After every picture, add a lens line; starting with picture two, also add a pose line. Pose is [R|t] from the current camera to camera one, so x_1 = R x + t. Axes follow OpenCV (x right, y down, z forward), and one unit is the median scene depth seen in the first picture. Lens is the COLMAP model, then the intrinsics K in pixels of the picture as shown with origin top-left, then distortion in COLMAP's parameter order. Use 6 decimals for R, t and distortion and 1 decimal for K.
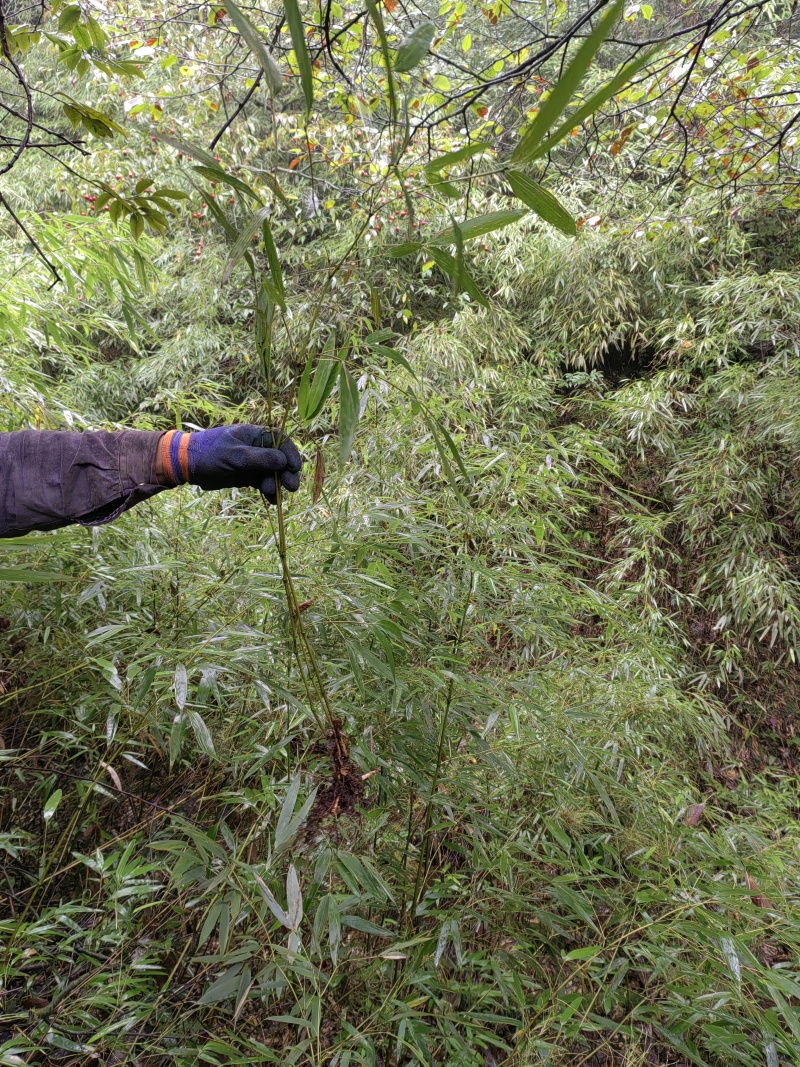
lens RADIAL K [[834.7, 0, 403.5], [0, 834.7, 532.3], [0, 0, 1]] dist [0.013608, 0.007168]
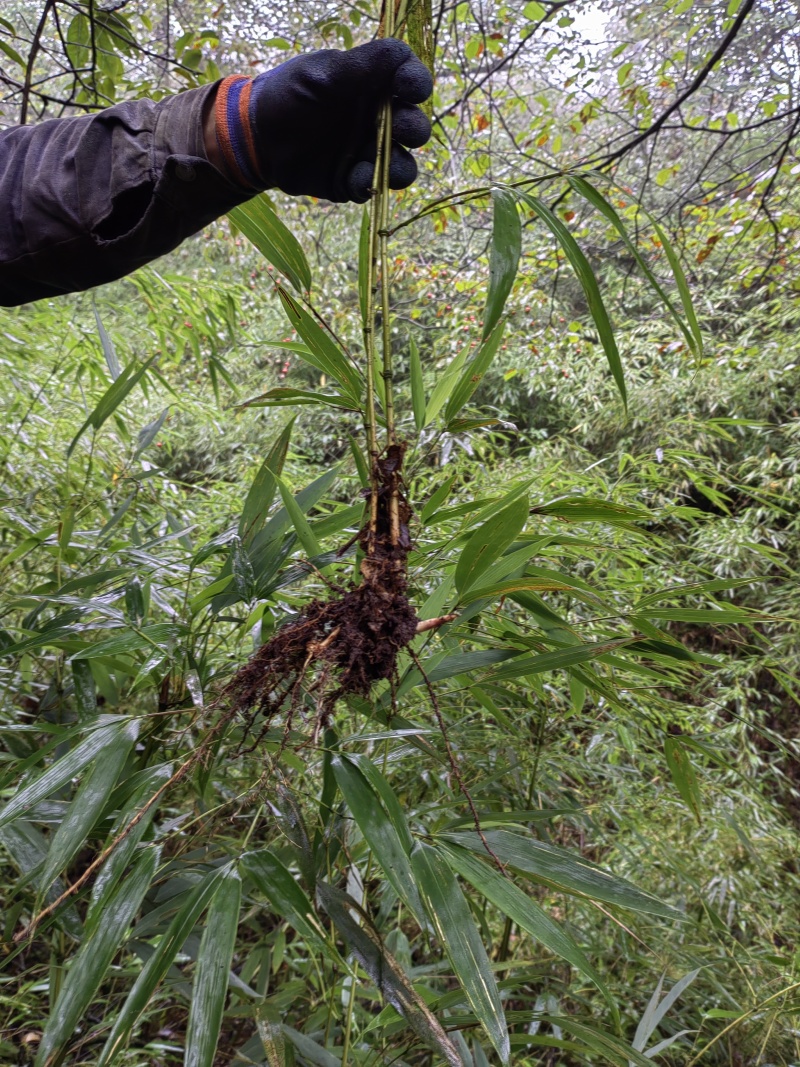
lens RADIAL K [[834.7, 0, 403.5], [0, 834.7, 531.3], [0, 0, 1]] dist [0.013608, 0.007168]
pose [[0.996148, 0.032207, -0.081562, -0.006974], [-0.049146, 0.975355, -0.215096, 0.061434], [0.072624, 0.218276, 0.973181, 0.040255]]
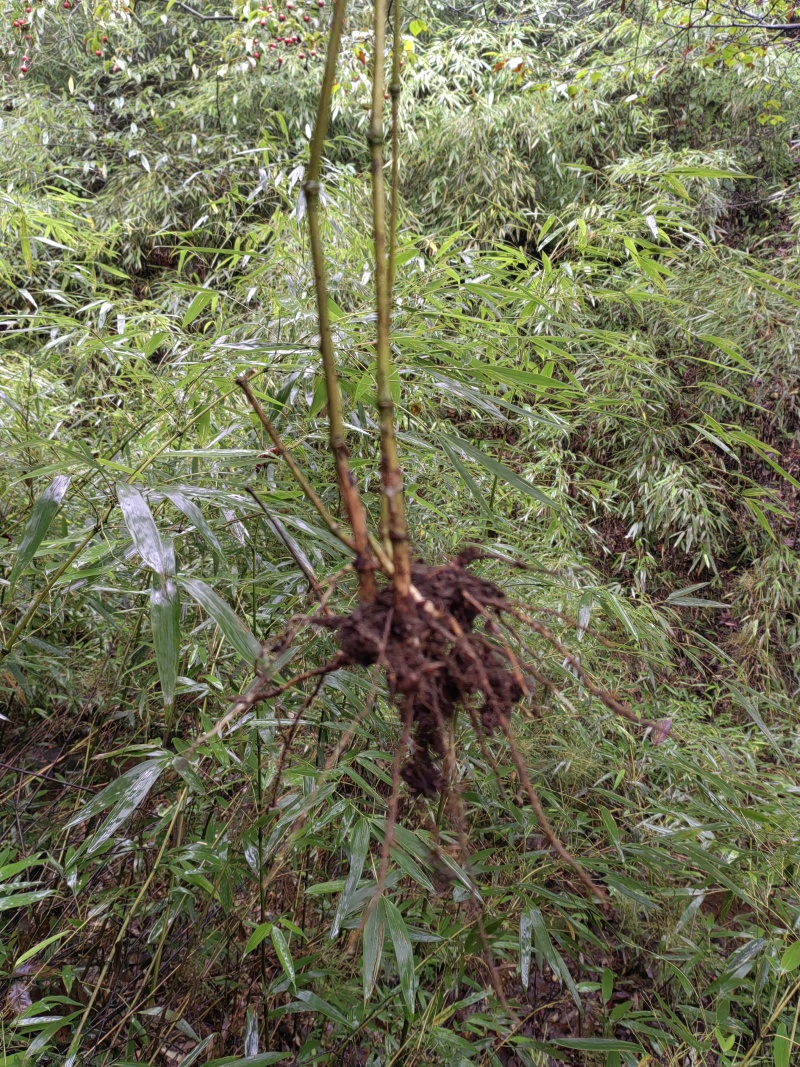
lens RADIAL K [[834.7, 0, 403.5], [0, 834.7, 539.2], [0, 0, 1]] dist [0.013608, 0.007168]
pose [[0.982811, -0.026310, 0.182728, -0.044054], [0.010992, 0.996376, 0.084345, 0.032642], [-0.184284, -0.080887, 0.979539, 0.111719]]
